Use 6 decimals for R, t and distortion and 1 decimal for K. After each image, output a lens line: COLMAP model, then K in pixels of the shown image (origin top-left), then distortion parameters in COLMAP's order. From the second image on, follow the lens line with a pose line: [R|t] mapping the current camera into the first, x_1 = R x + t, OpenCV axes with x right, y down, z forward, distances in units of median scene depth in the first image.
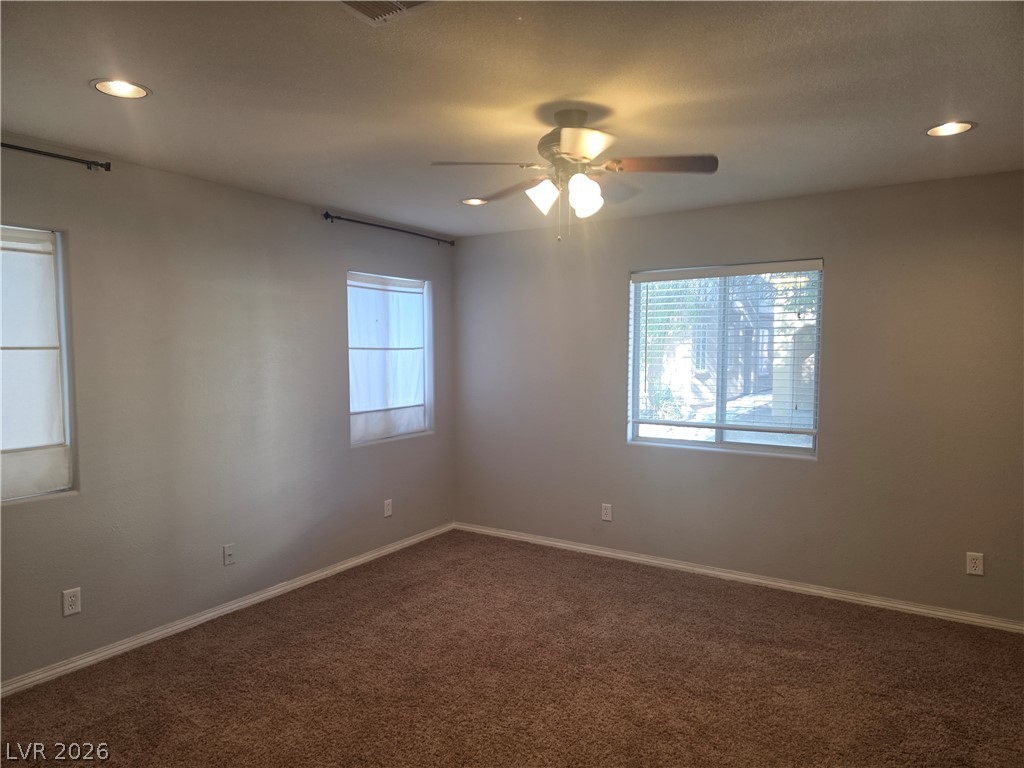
lens RADIAL K [[684.3, 0, 498.1], [0, 684.3, 396.6], [0, 0, 1]] dist [0.063722, -0.049442]
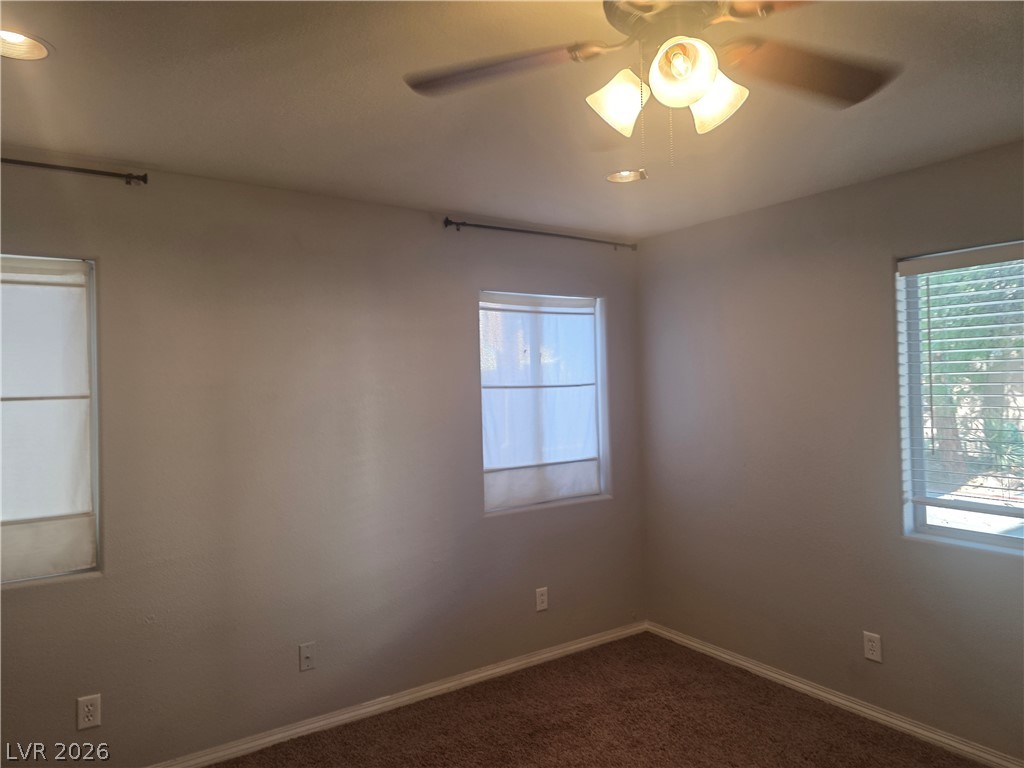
lens RADIAL K [[684.3, 0, 511.3], [0, 684.3, 369.8], [0, 0, 1]] dist [0.063722, -0.049442]
pose [[0.922887, -0.023998, -0.384323, 0.121426], [-0.008832, 0.996474, -0.083433, -0.027981], [0.384971, 0.080394, 0.919421, 0.320973]]
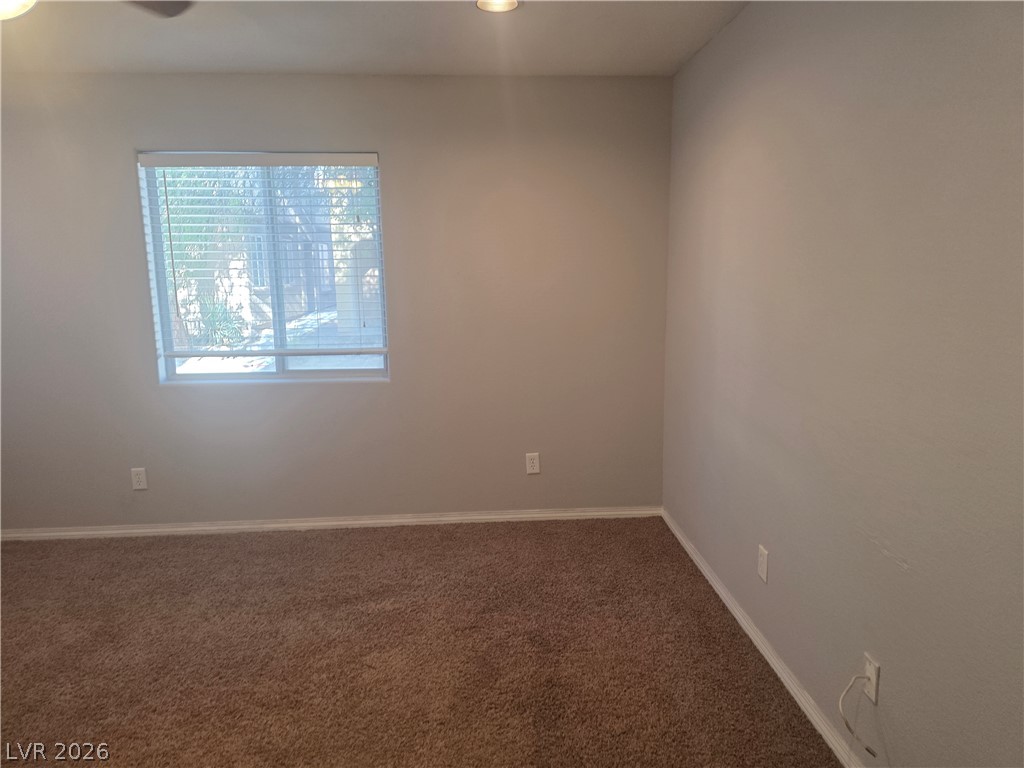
lens RADIAL K [[684.3, 0, 510.2], [0, 684.3, 373.7], [0, 0, 1]] dist [0.063722, -0.049442]
pose [[0.809838, -0.104405, 0.577289, 0.069563], [0.054744, 0.993192, 0.102826, -0.001543], [-0.584094, -0.051669, 0.810040, 0.176640]]
